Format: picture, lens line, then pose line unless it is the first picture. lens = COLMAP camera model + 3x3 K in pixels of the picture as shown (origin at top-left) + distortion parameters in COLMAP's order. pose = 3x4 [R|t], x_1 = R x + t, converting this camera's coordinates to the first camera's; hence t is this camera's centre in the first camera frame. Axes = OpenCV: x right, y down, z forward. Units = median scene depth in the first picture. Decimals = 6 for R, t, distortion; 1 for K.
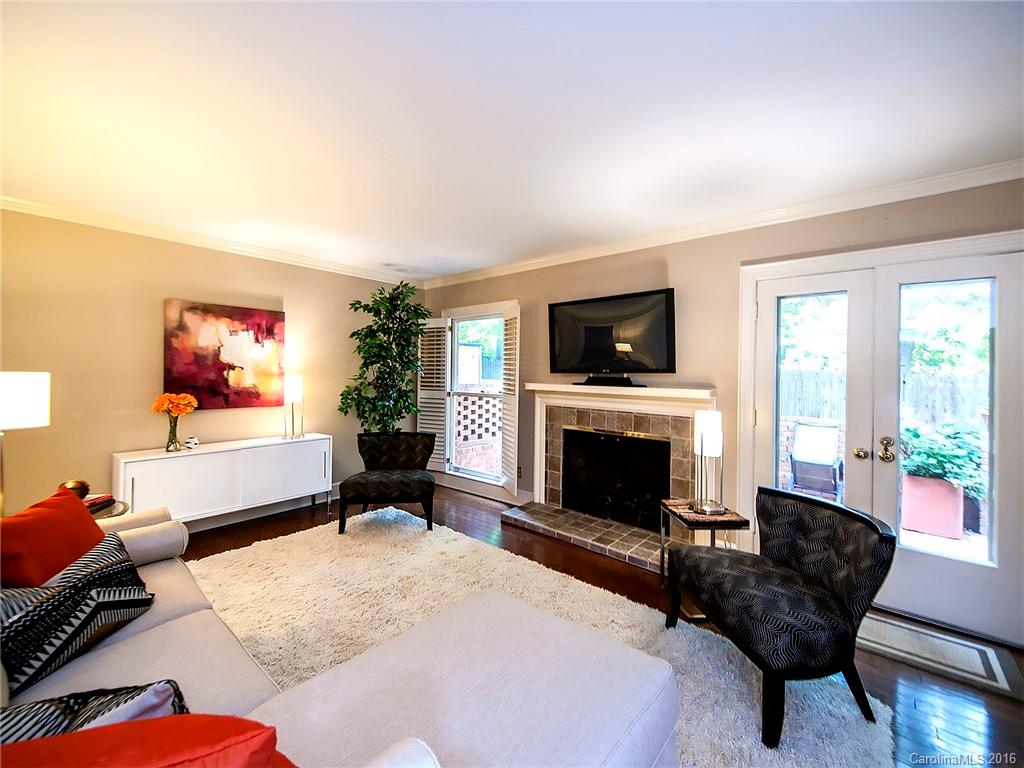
lens RADIAL K [[410.2, 0, 511.9], [0, 410.2, 372.3], [0, 0, 1]] dist [0.000234, -0.000037]
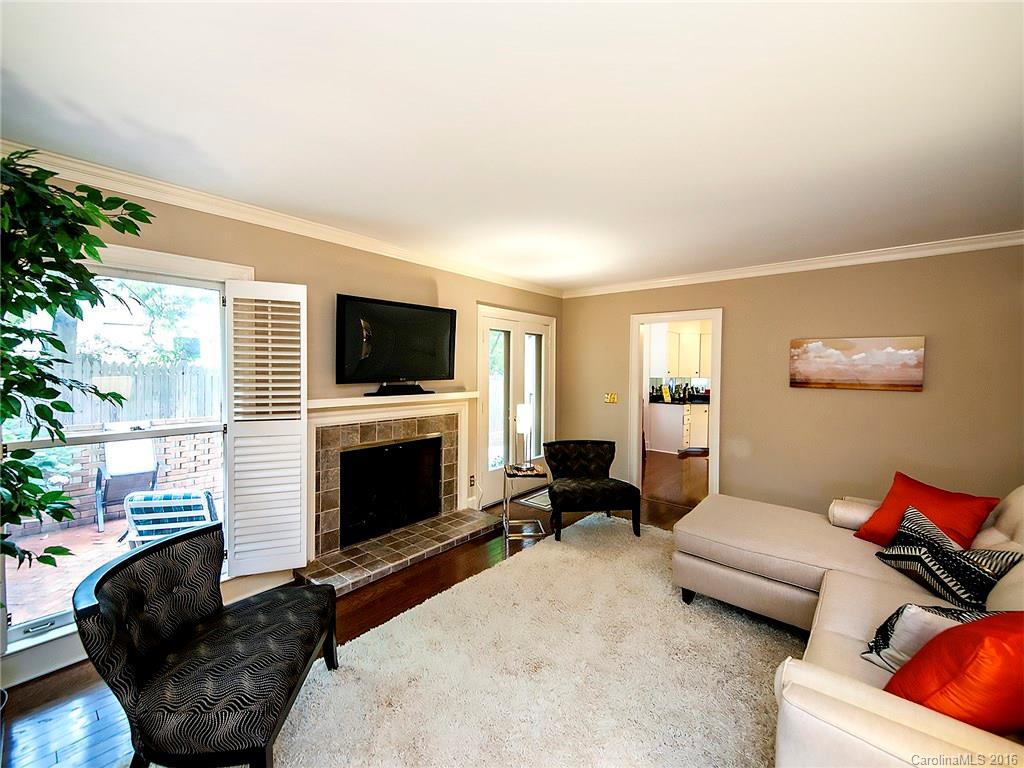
lens RADIAL K [[410.2, 0, 511.9], [0, 410.2, 372.3], [0, 0, 1]] dist [0.000234, -0.000037]
pose [[-0.008611, -0.026694, 0.999607, -0.755978], [-0.012167, 0.999572, 0.026588, -0.049551], [-0.999889, -0.011933, -0.008932, 0.750459]]
